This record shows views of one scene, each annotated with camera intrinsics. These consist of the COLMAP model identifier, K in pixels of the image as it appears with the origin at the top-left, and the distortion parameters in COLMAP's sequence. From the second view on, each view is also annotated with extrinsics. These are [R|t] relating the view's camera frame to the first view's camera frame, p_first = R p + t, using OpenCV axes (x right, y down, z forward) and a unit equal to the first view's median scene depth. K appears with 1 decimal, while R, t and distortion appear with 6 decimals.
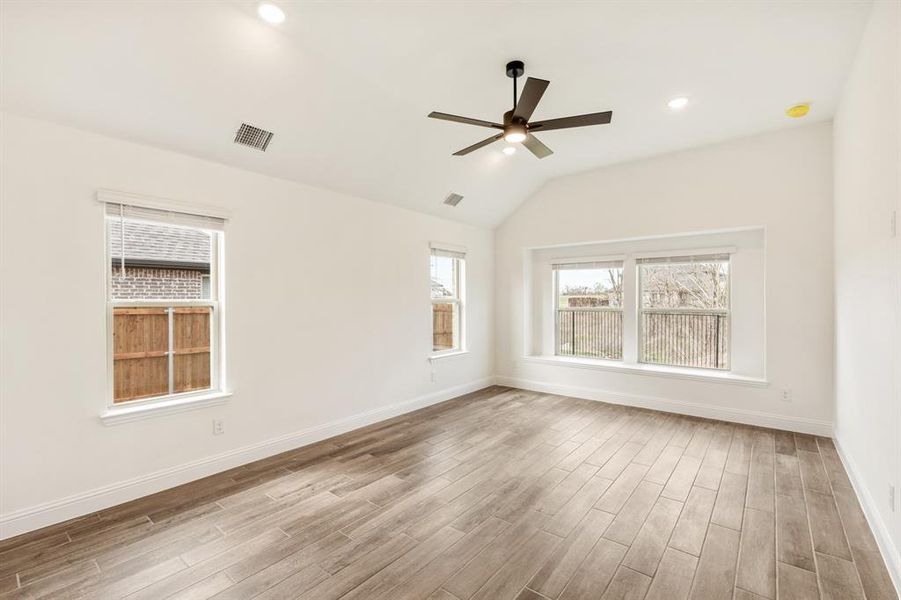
lens RADIAL K [[402.1, 0, 451.2], [0, 402.1, 320.6], [0, 0, 1]] dist [-0.001848, -0.000153]
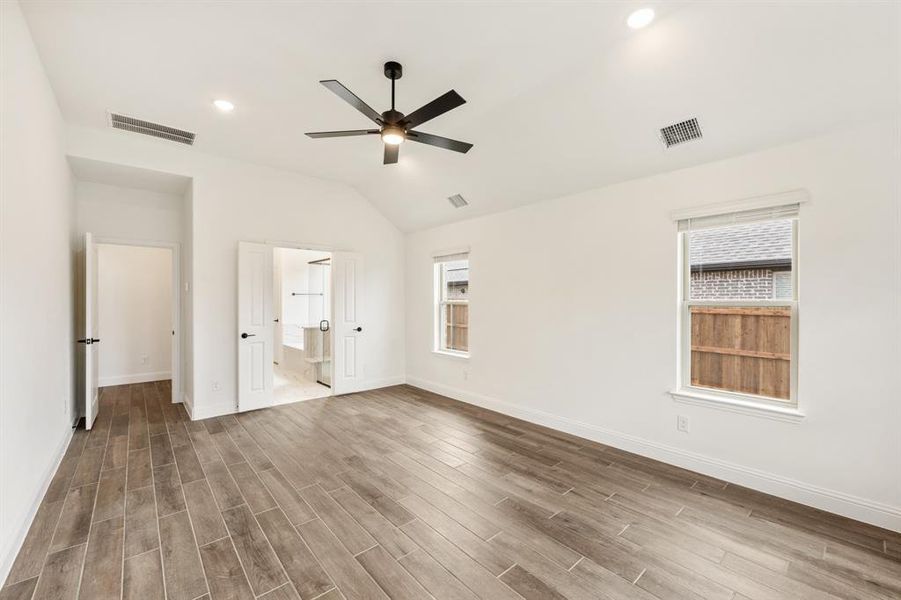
lens RADIAL K [[367.5, 0, 445.5], [0, 367.5, 313.4], [0, 0, 1]] dist [-0.000294, 0.000041]
pose [[-0.190768, 0.040489, -0.980800, 0.404314], [-0.051886, 0.997336, 0.051264, -0.030323], [0.980263, 0.060670, -0.188159, 0.507356]]
